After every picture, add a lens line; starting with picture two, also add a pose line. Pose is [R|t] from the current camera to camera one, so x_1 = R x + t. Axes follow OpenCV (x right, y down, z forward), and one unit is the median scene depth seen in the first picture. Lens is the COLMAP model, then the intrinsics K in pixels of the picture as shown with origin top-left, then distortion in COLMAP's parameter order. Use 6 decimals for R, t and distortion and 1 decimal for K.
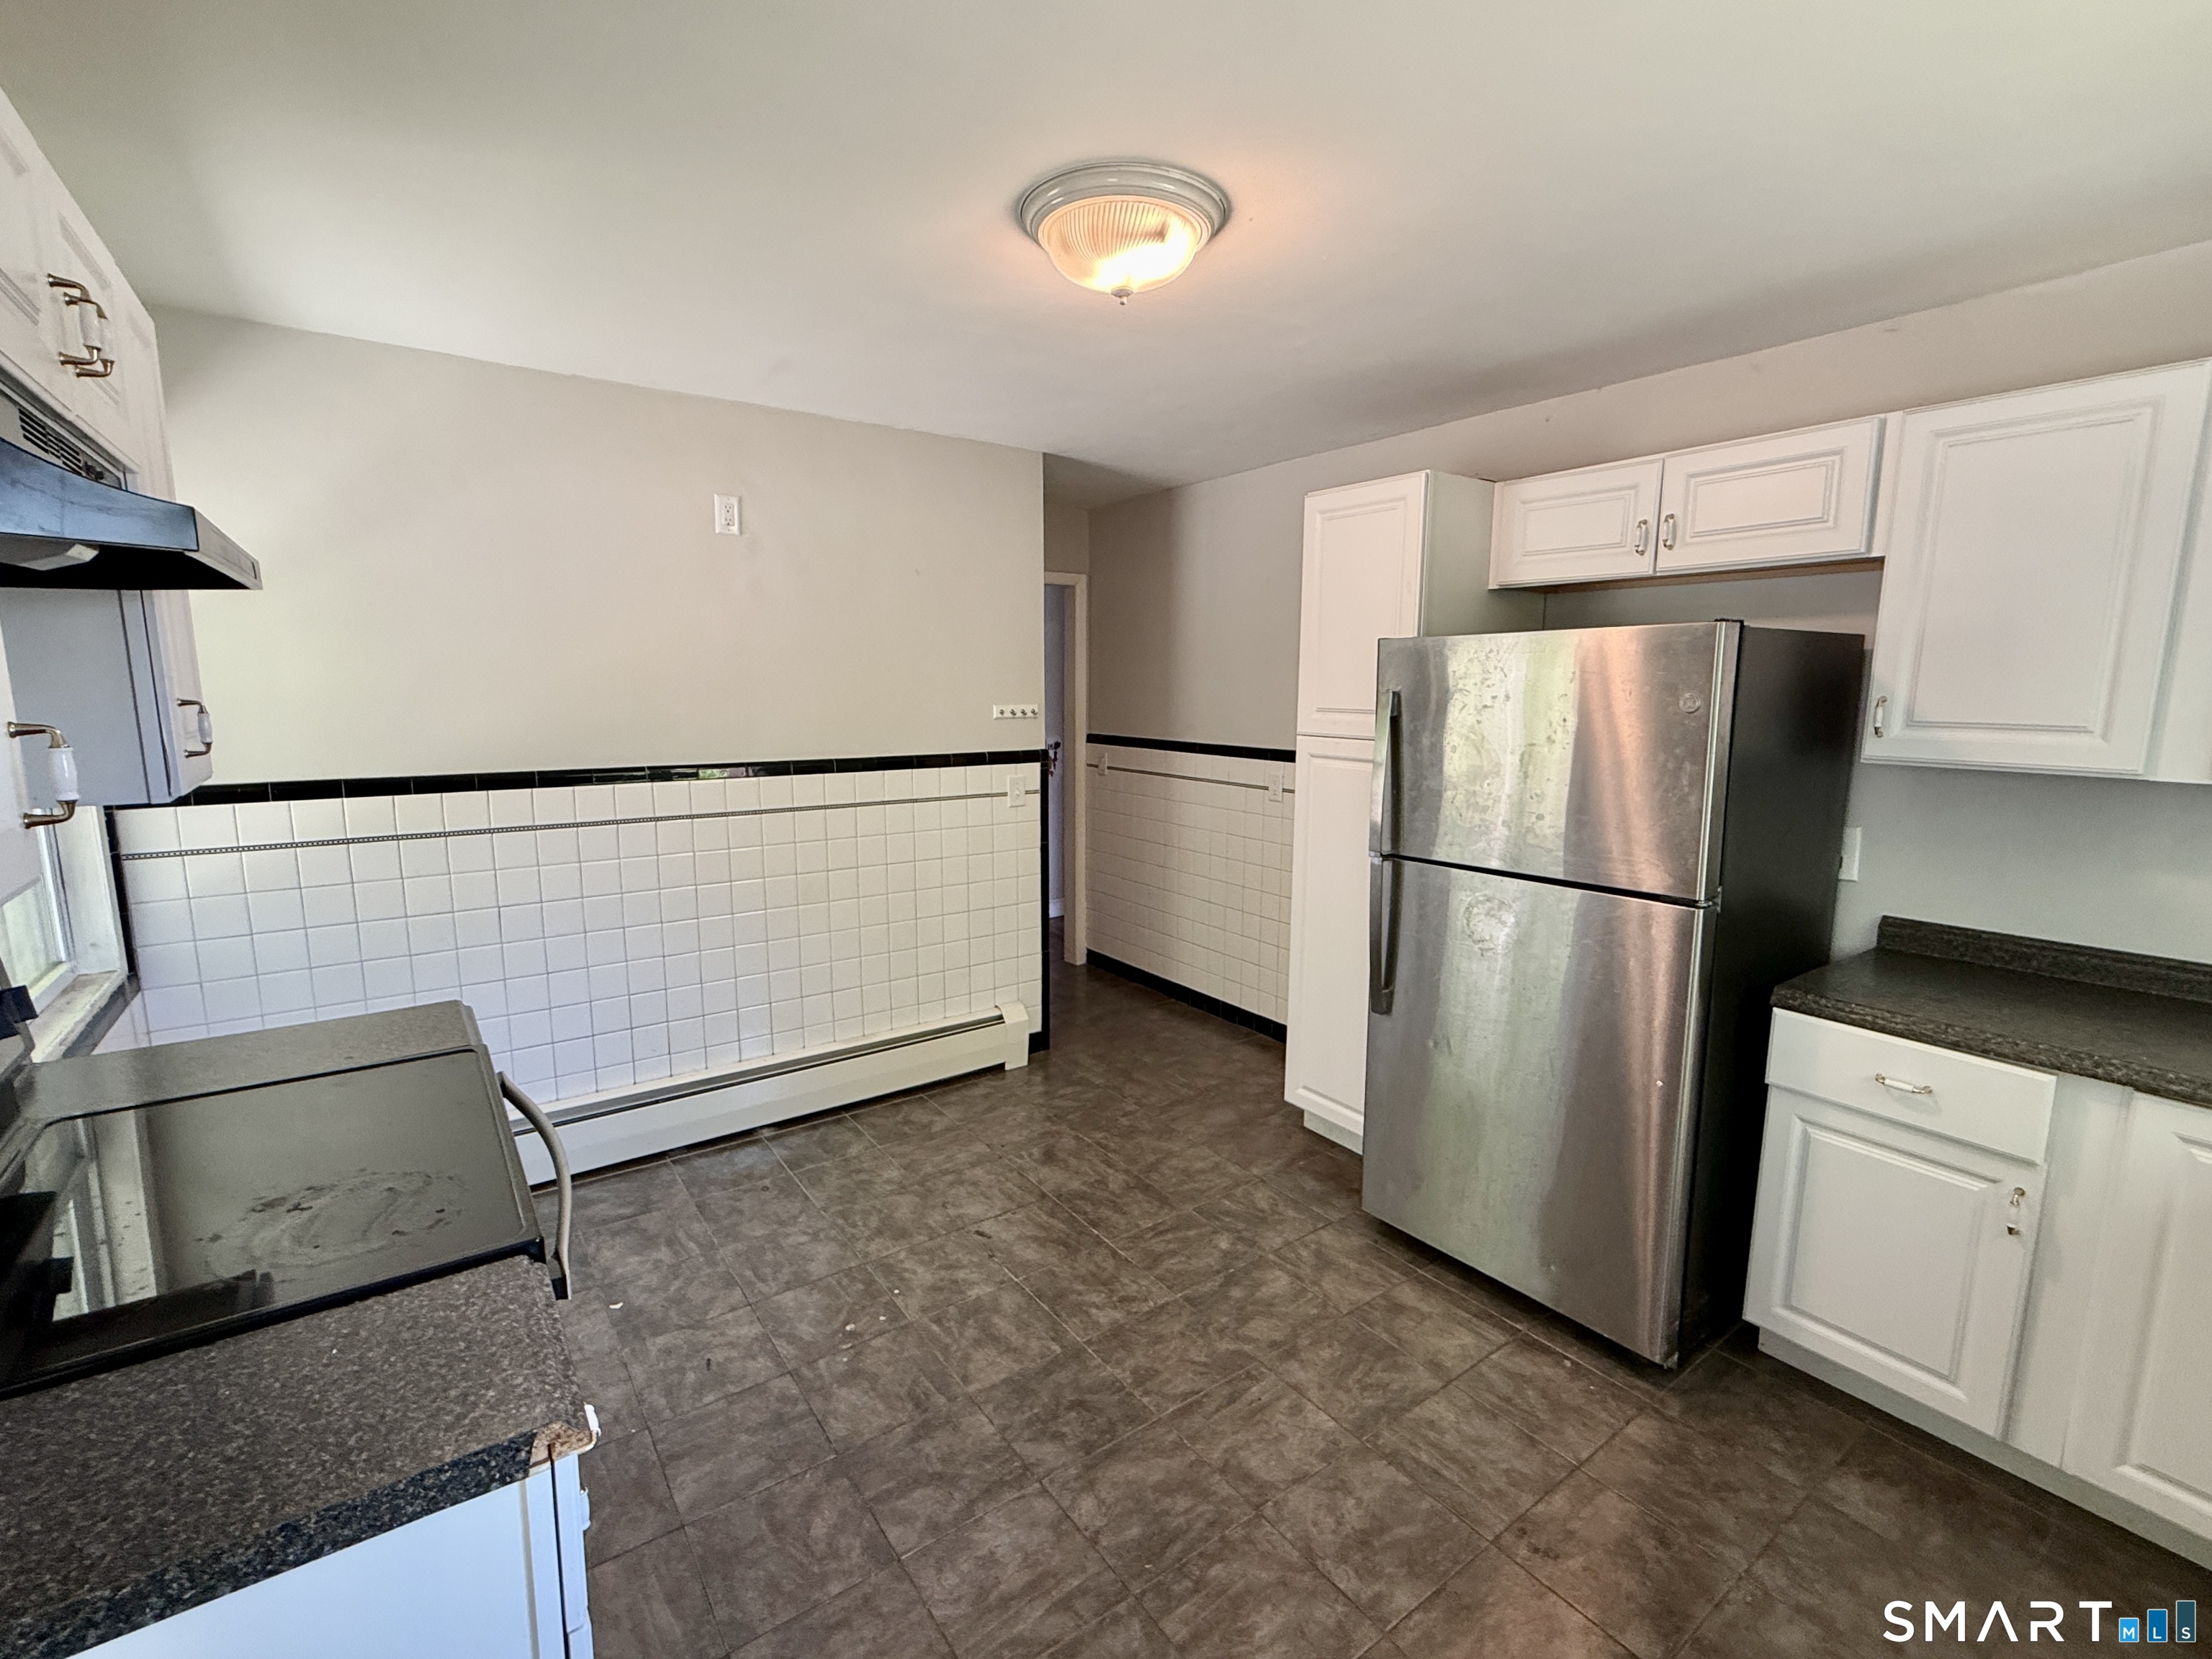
lens RADIAL K [[976.6, 0, 1103.6], [0, 976.6, 838.0], [0, 0, 1]] dist [-0.000134, 0.000589]
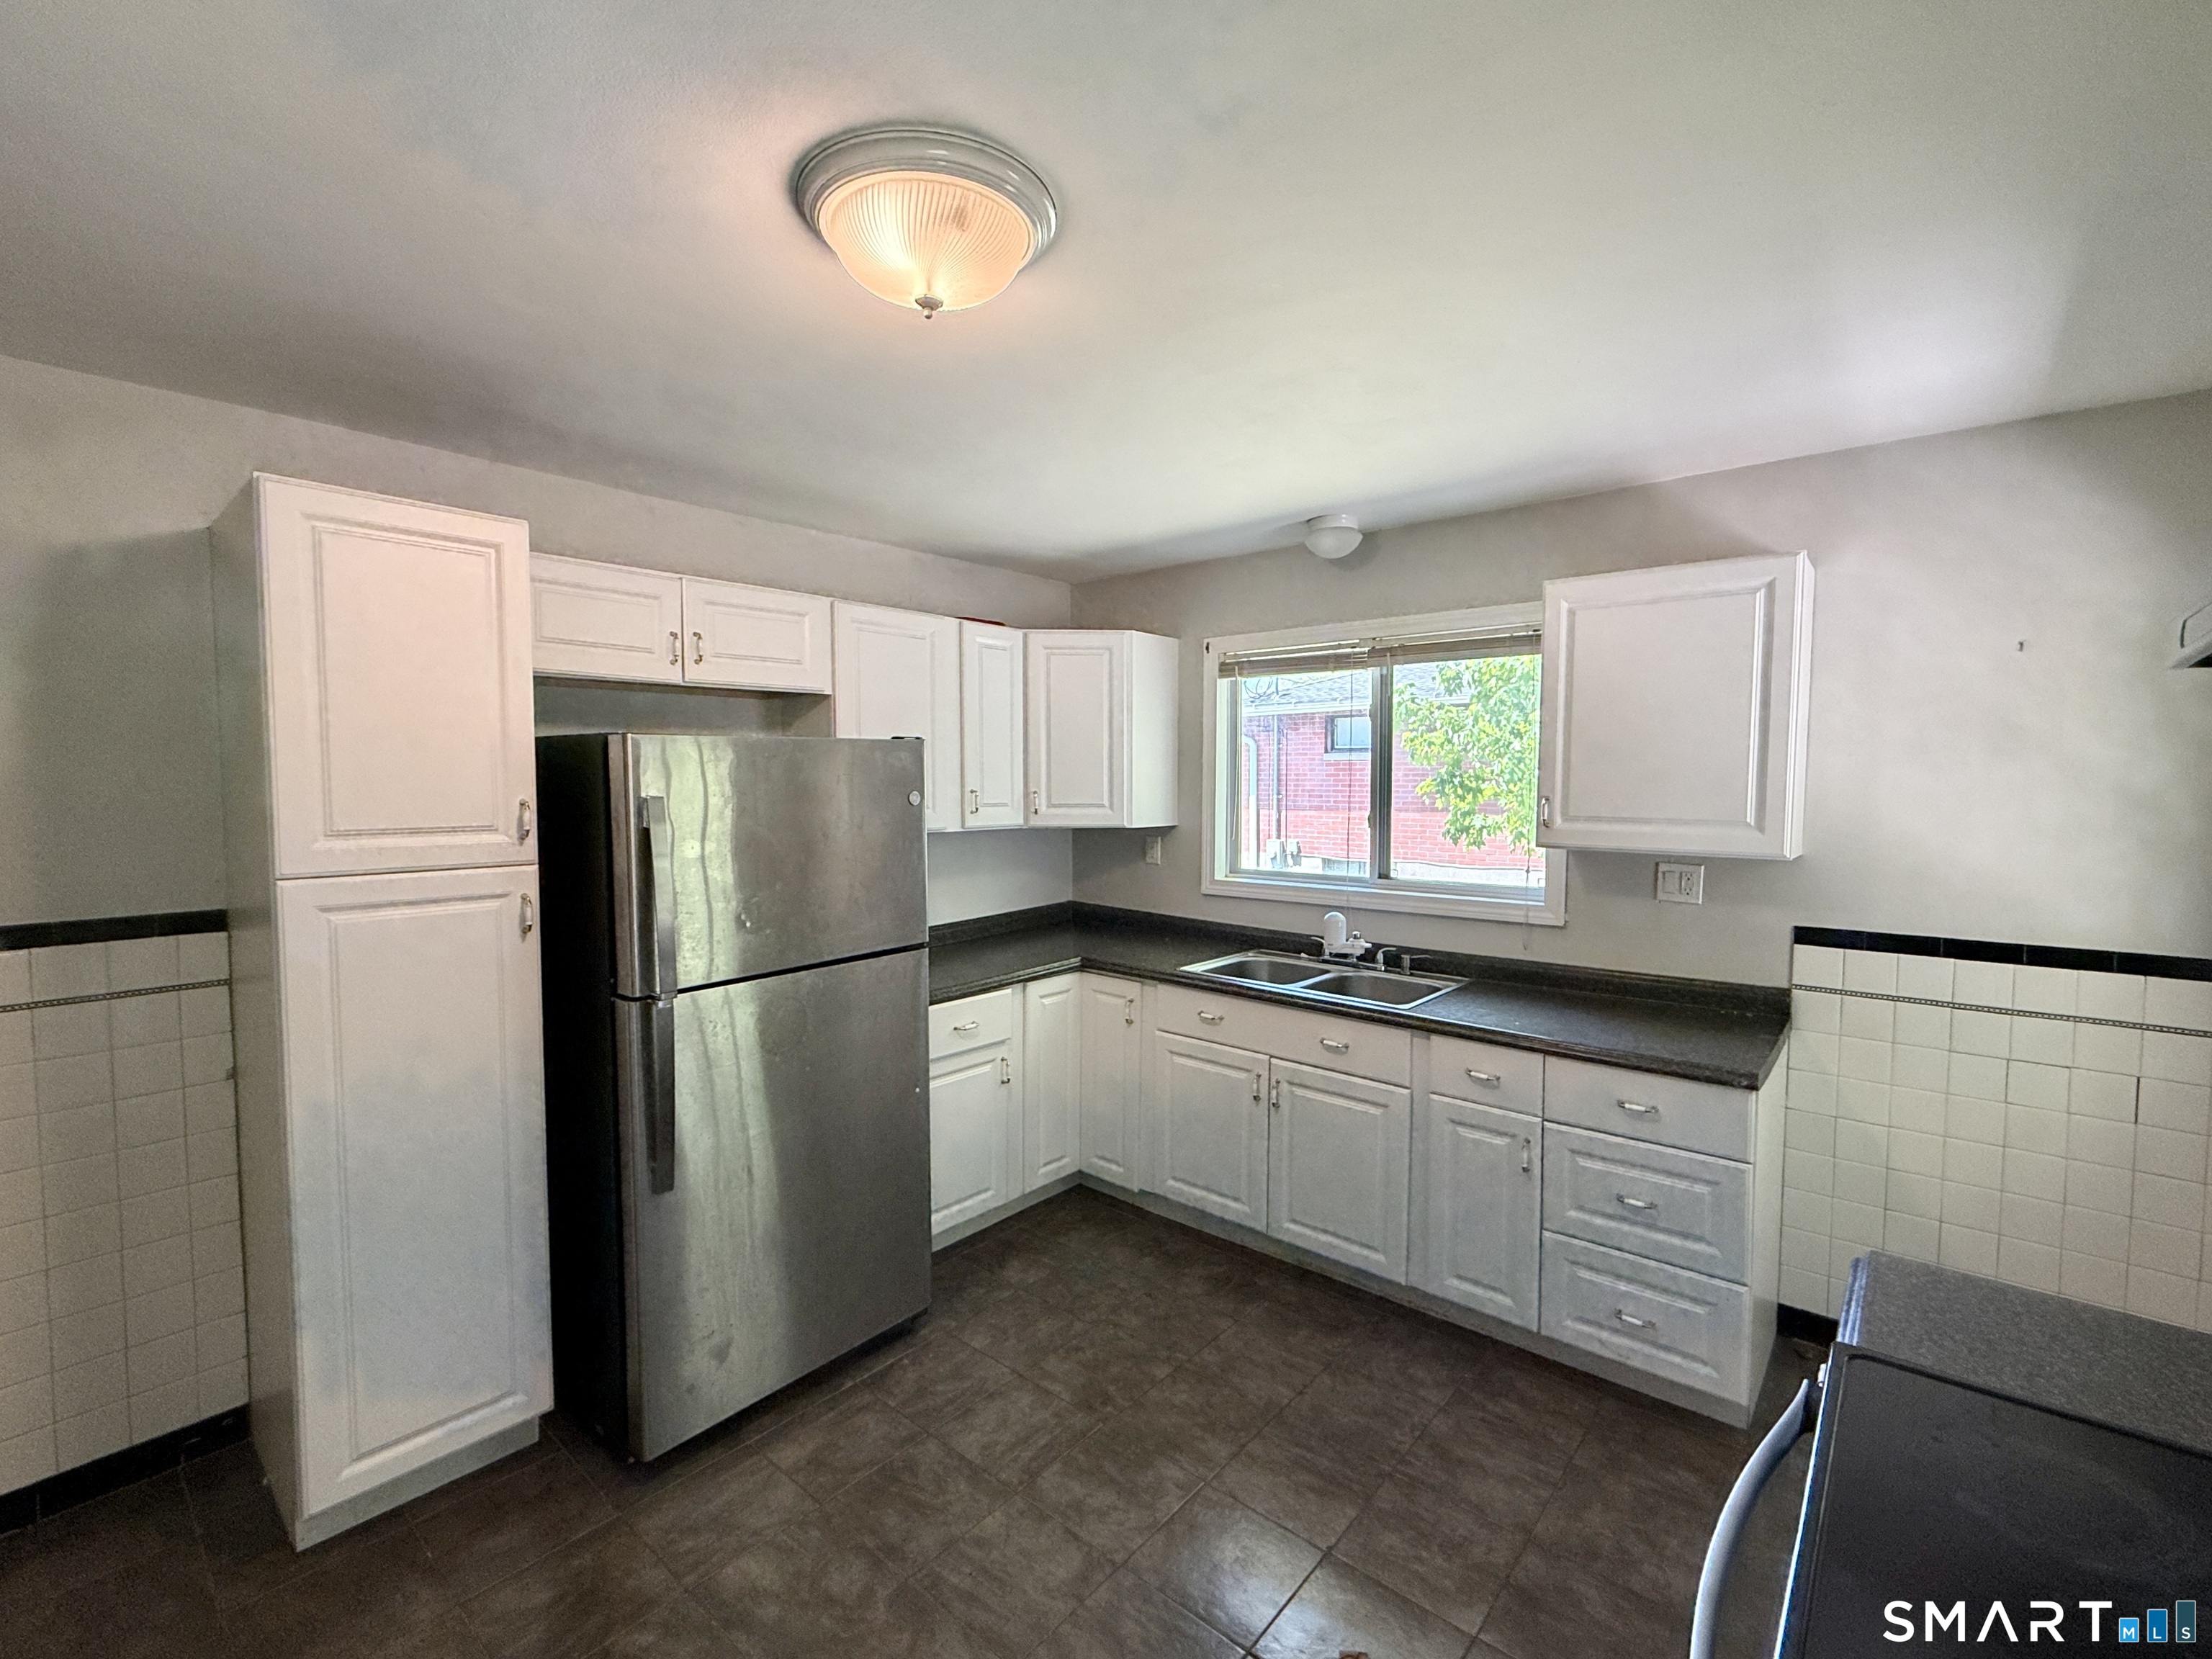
lens RADIAL K [[976.6, 0, 1106.3], [0, 976.6, 823.6], [0, 0, 1]] dist [-0.000134, 0.000589]
pose [[-0.237299, -0.057749, 0.969719, -0.714892], [0.147212, 0.984565, 0.094658, -0.180054], [-0.960217, 0.165217, -0.225135, 0.976186]]
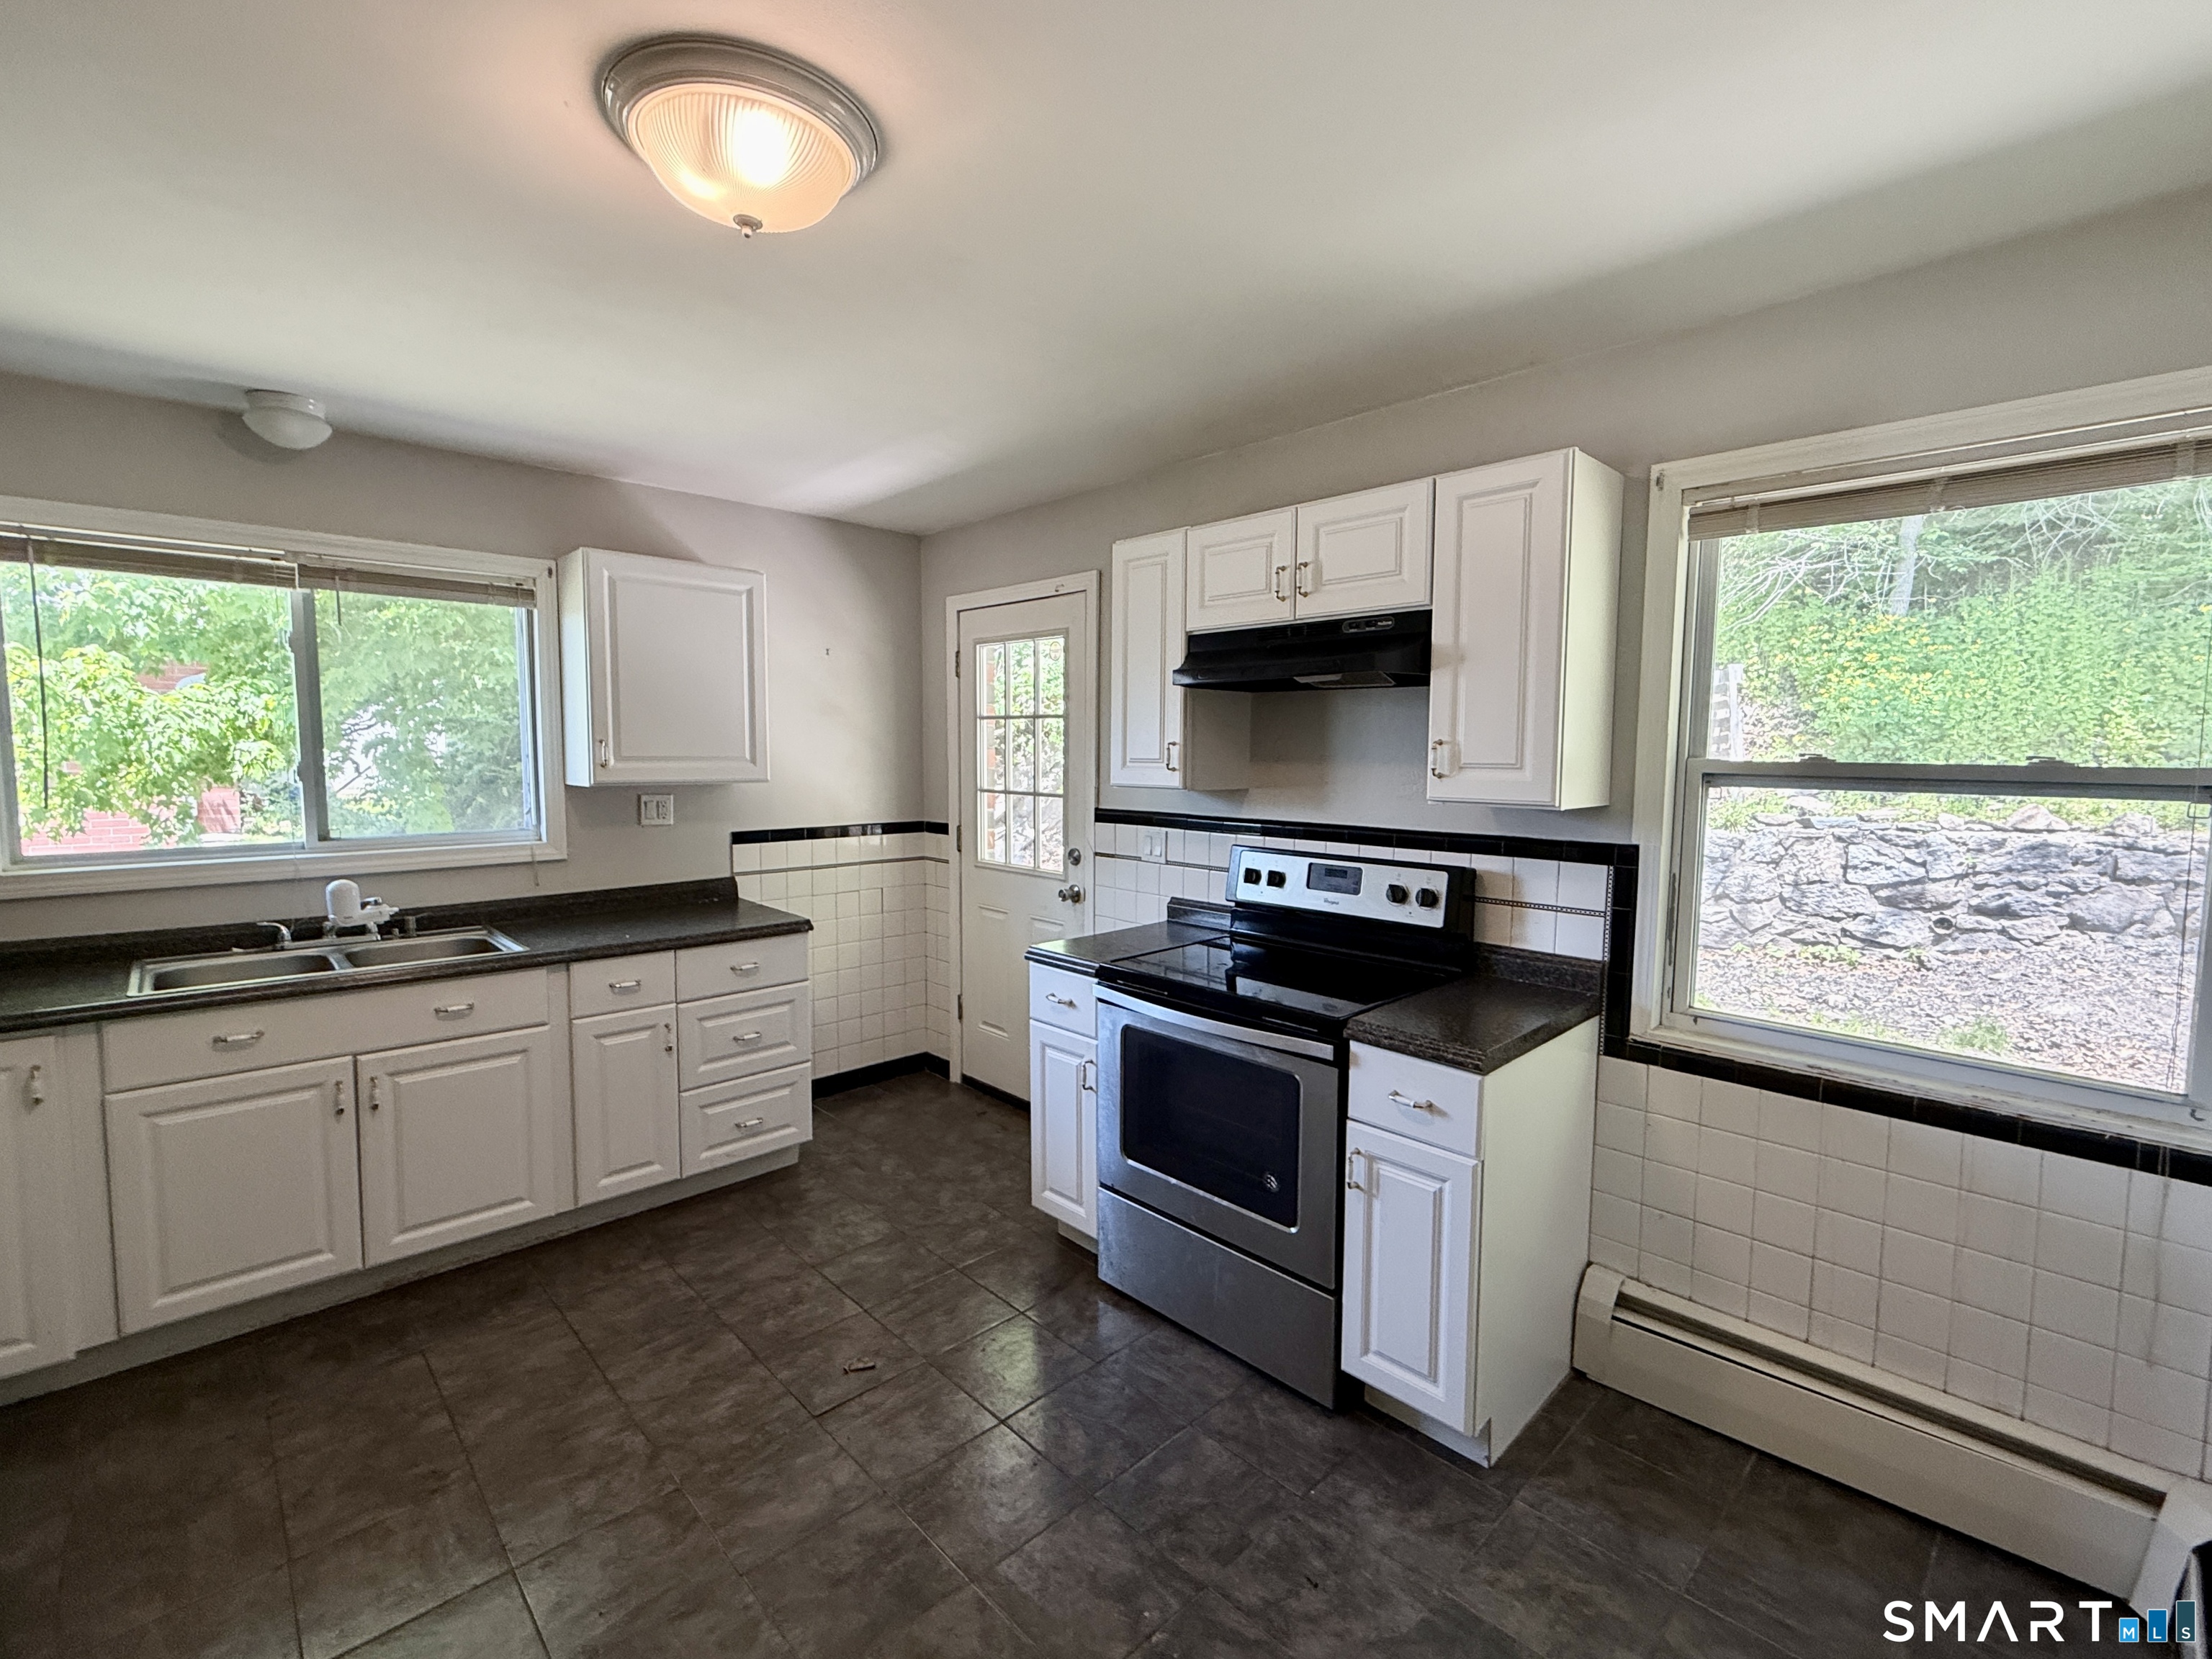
lens RADIAL K [[976.6, 0, 1113.8], [0, 976.6, 824.2], [0, 0, 1]] dist [-0.000134, 0.000589]
pose [[-0.989045, -0.002141, -0.147601, -0.135780], [-0.036024, 0.973164, 0.227273, -0.246652], [0.143153, 0.230101, -0.962580, 1.685228]]
